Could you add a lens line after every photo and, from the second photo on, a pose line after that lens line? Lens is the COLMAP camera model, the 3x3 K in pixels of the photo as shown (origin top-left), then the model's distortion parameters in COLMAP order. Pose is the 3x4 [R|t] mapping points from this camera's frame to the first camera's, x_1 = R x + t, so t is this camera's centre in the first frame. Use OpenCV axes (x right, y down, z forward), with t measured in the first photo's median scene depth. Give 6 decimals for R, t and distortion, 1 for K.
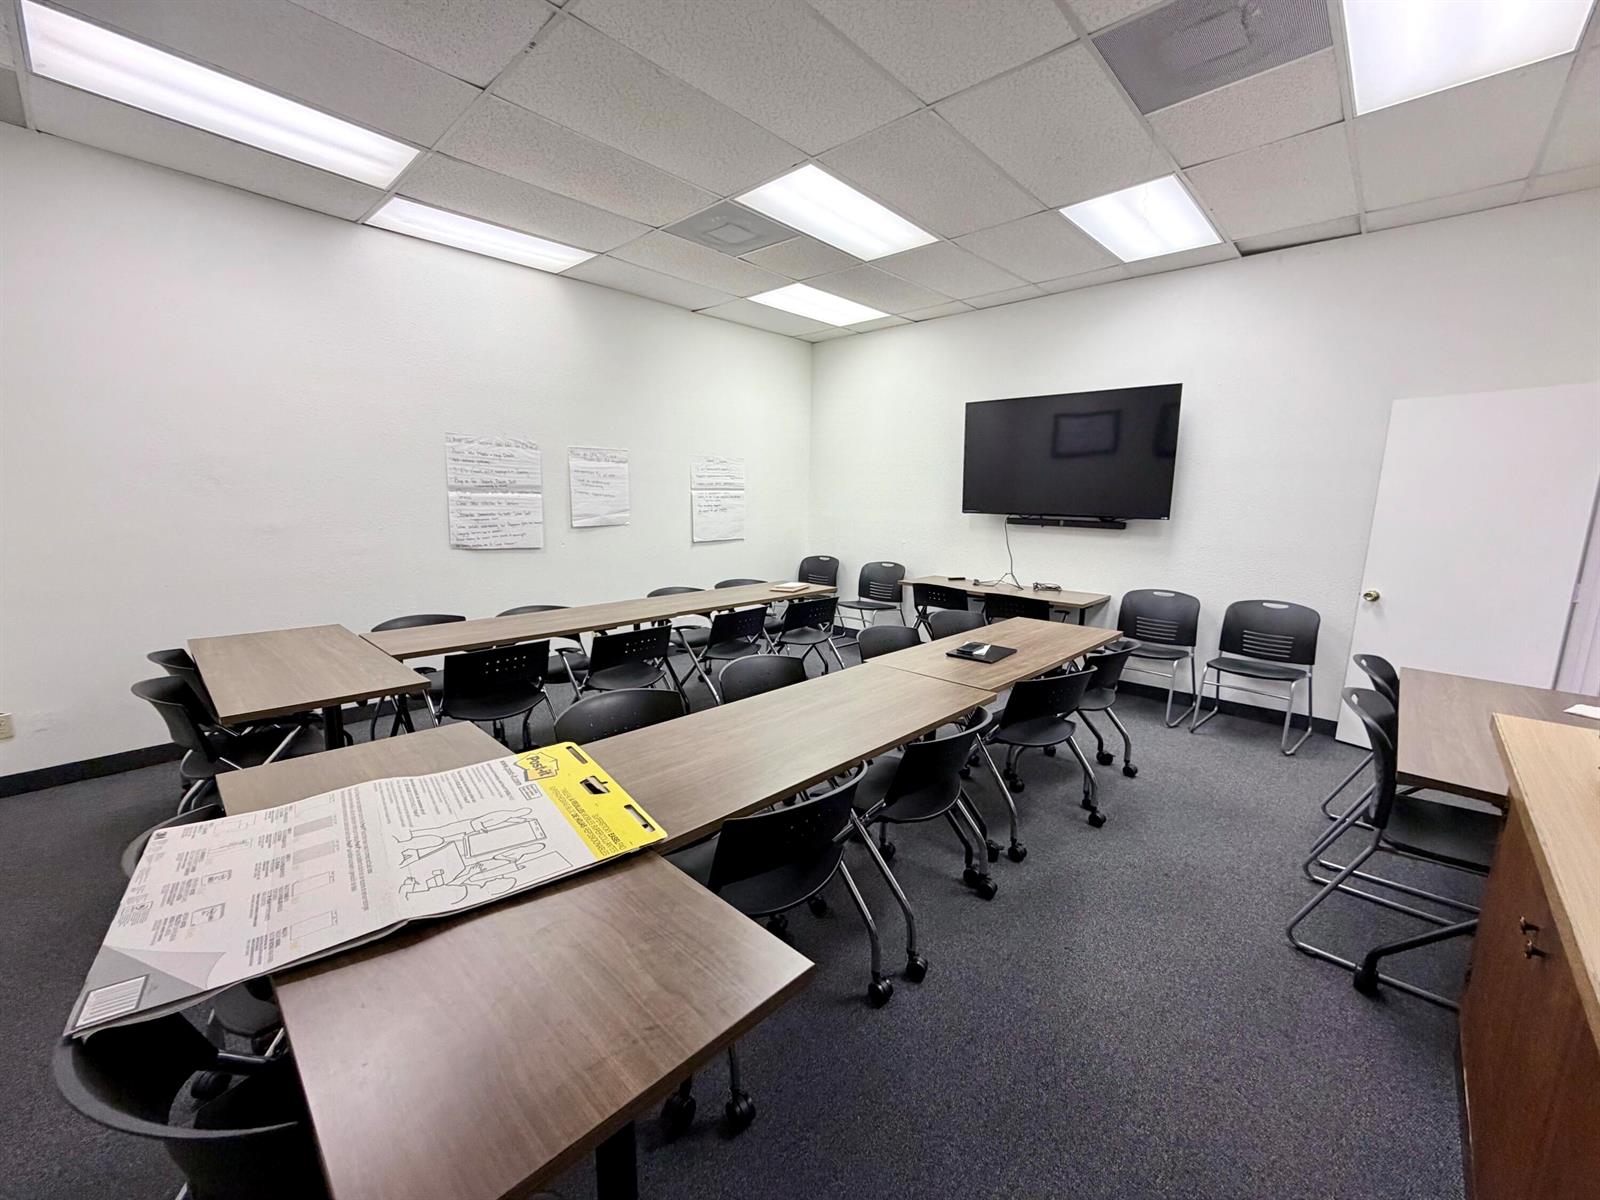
lens RADIAL K [[638.1, 0, 796.6], [0, 638.1, 597.1], [0, 0, 1]] dist [0.001673, 0.000379]
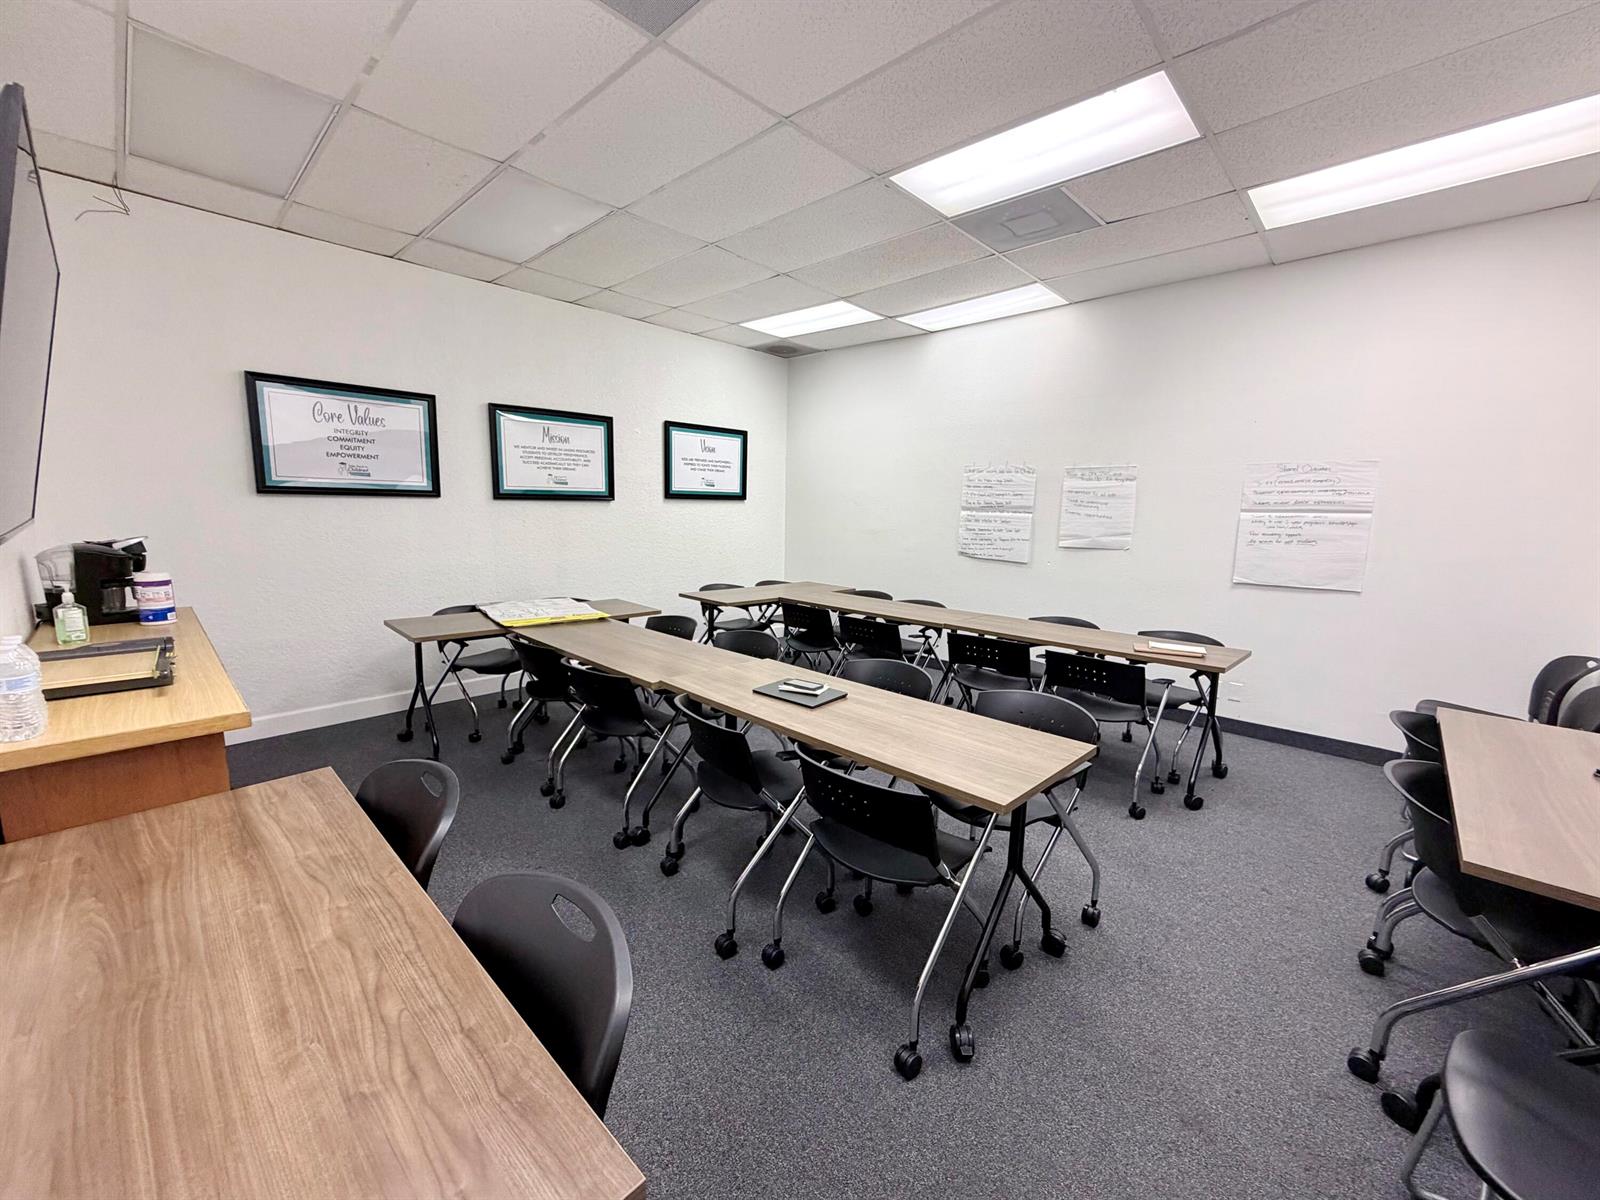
lens RADIAL K [[638.1, 0, 796.6], [0, 638.1, 597.1], [0, 0, 1]] dist [0.001673, 0.000379]
pose [[-0.005795, 0.128739, -0.991662, 0.733408], [-0.180980, 0.975167, 0.127655, -0.093505], [0.983470, 0.180210, 0.017648, 0.639707]]
